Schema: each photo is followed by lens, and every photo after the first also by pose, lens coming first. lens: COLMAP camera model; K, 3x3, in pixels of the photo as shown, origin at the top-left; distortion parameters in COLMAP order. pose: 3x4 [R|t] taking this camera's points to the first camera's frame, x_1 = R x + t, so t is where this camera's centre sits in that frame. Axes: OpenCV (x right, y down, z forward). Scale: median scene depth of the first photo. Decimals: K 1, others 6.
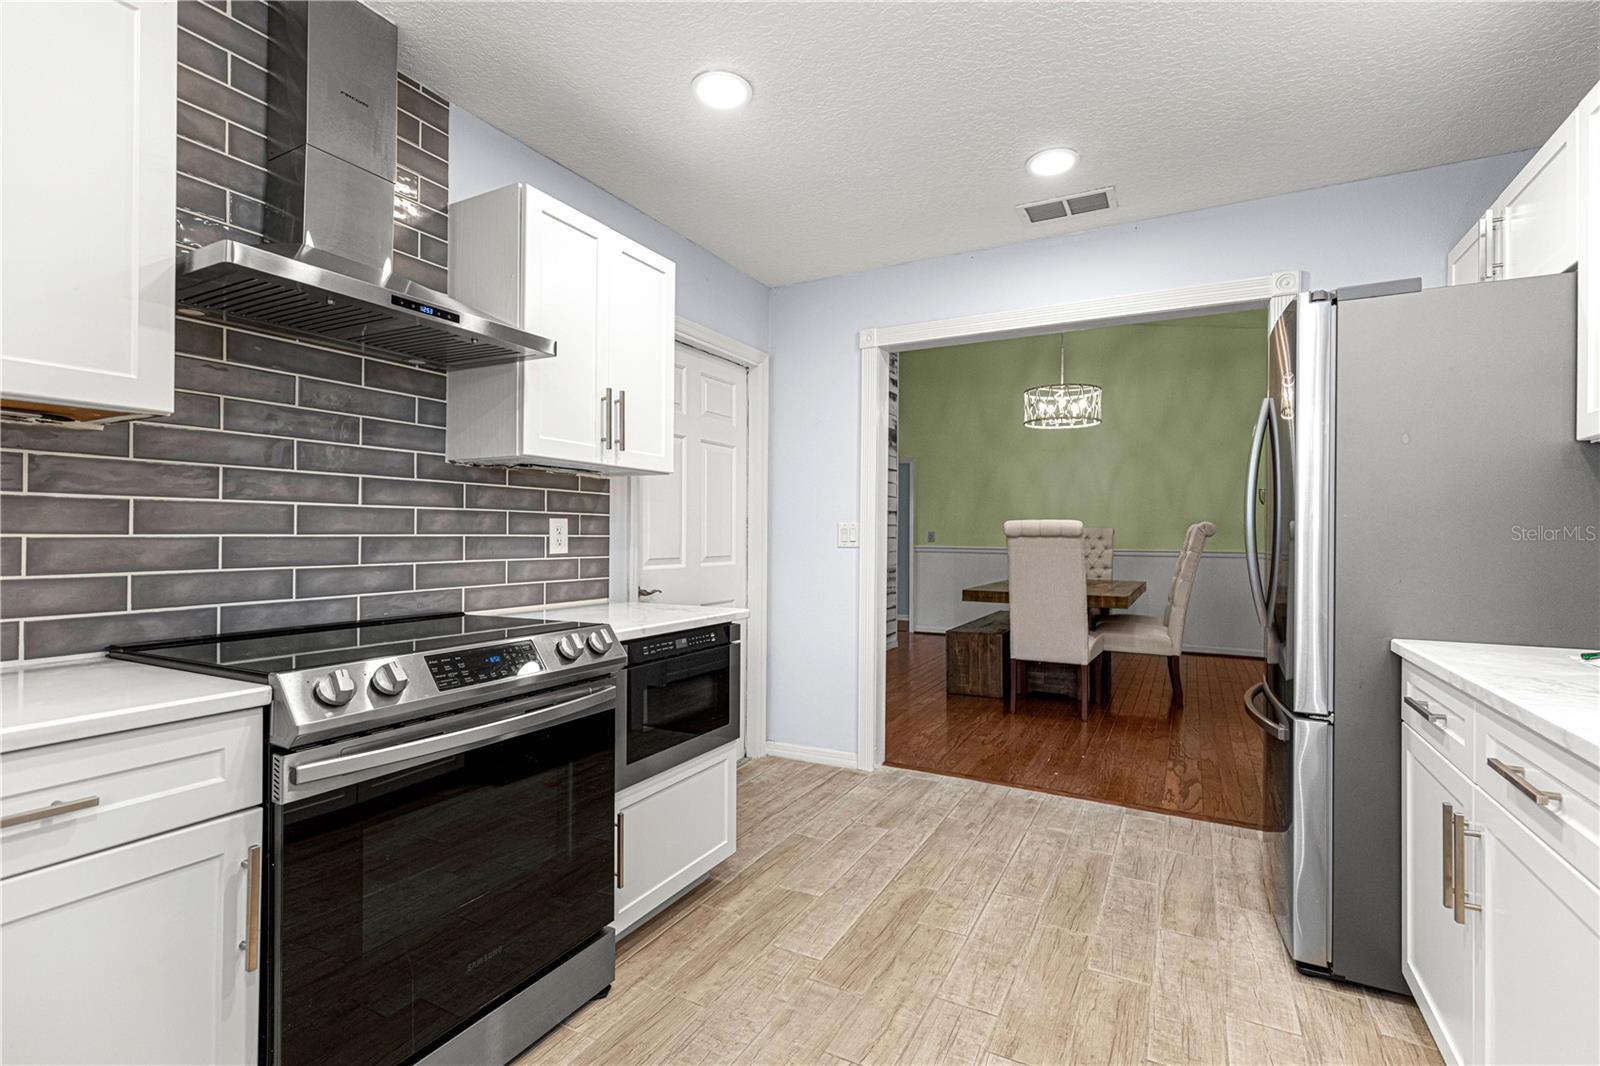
lens RADIAL K [[722.1, 0, 798.4], [0, 722.1, 535.4], [0, 0, 1]] dist [0.003052, -0.000082]
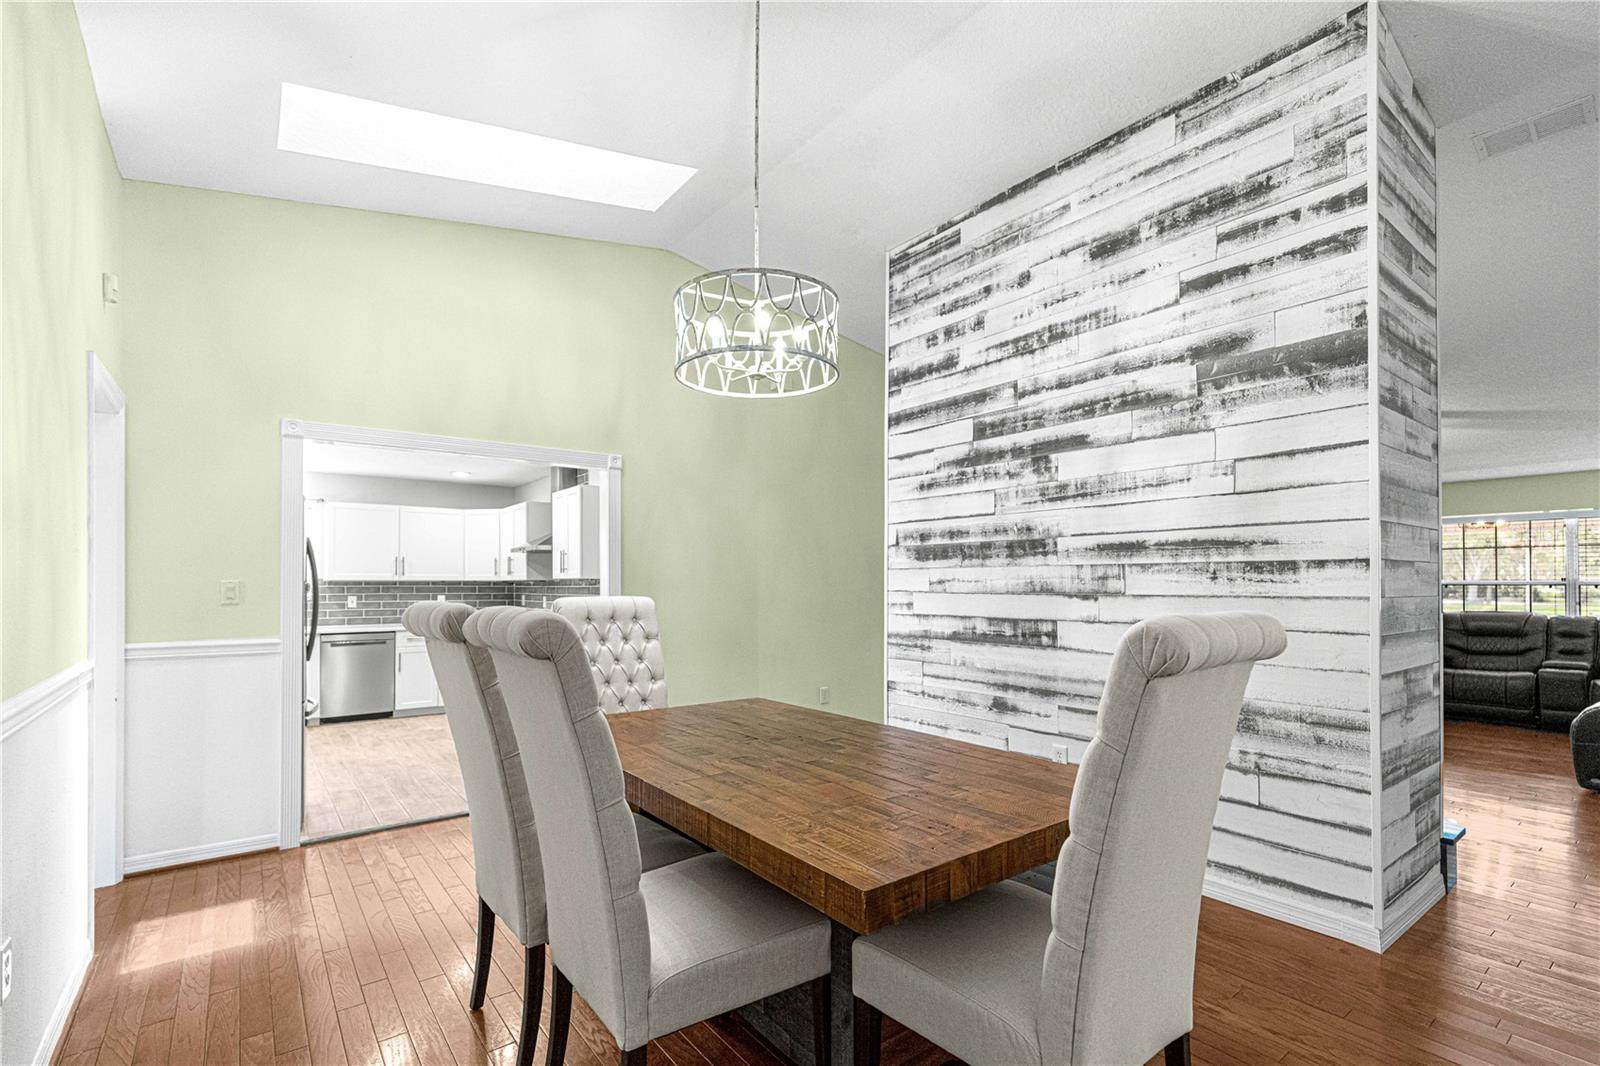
lens RADIAL K [[722.1, 0, 796.2], [0, 722.1, 589.7], [0, 0, 1]] dist [0.003052, -0.000082]
pose [[-0.408543, -0.004672, -0.912727, 2.189923], [0.003381, 0.999972, -0.006632, -0.031338], [0.912733, -0.005796, -0.408516, 3.489242]]
